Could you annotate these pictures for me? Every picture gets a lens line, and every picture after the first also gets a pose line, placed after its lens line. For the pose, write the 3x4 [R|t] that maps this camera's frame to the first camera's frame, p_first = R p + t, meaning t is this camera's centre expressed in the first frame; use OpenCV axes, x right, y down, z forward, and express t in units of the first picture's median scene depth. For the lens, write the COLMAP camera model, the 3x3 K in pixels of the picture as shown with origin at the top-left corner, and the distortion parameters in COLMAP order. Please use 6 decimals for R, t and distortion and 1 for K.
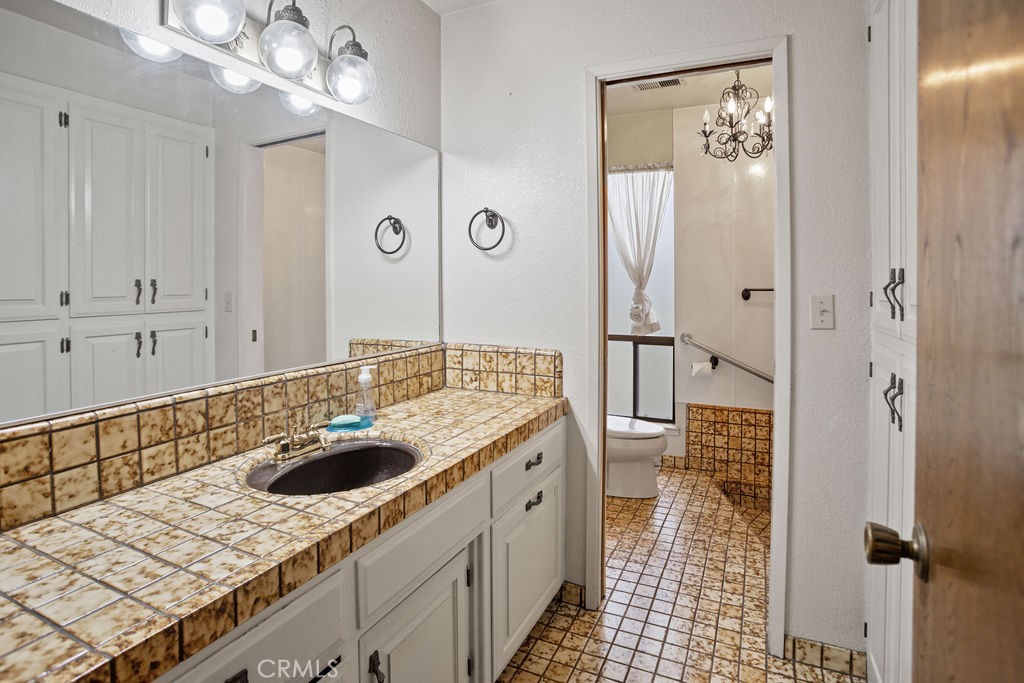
lens RADIAL K [[529.4, 0, 497.3], [0, 529.4, 292.5], [0, 0, 1]] dist [-0.066566, 0.025684]
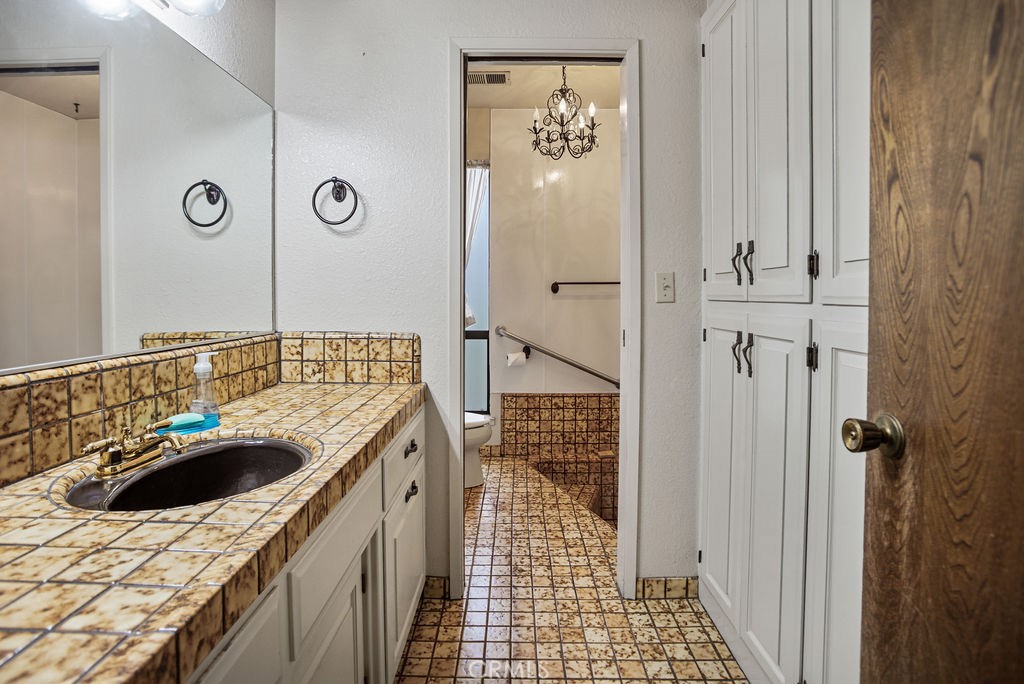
lens RADIAL K [[529.4, 0, 516.2], [0, 529.4, 304.3], [0, 0, 1]] dist [-0.066566, 0.025684]
pose [[0.905737, -0.007341, 0.423776, -0.138979], [0.003027, 0.999937, 0.010854, 0.054020], [-0.423828, -0.008548, 0.905702, 0.081218]]
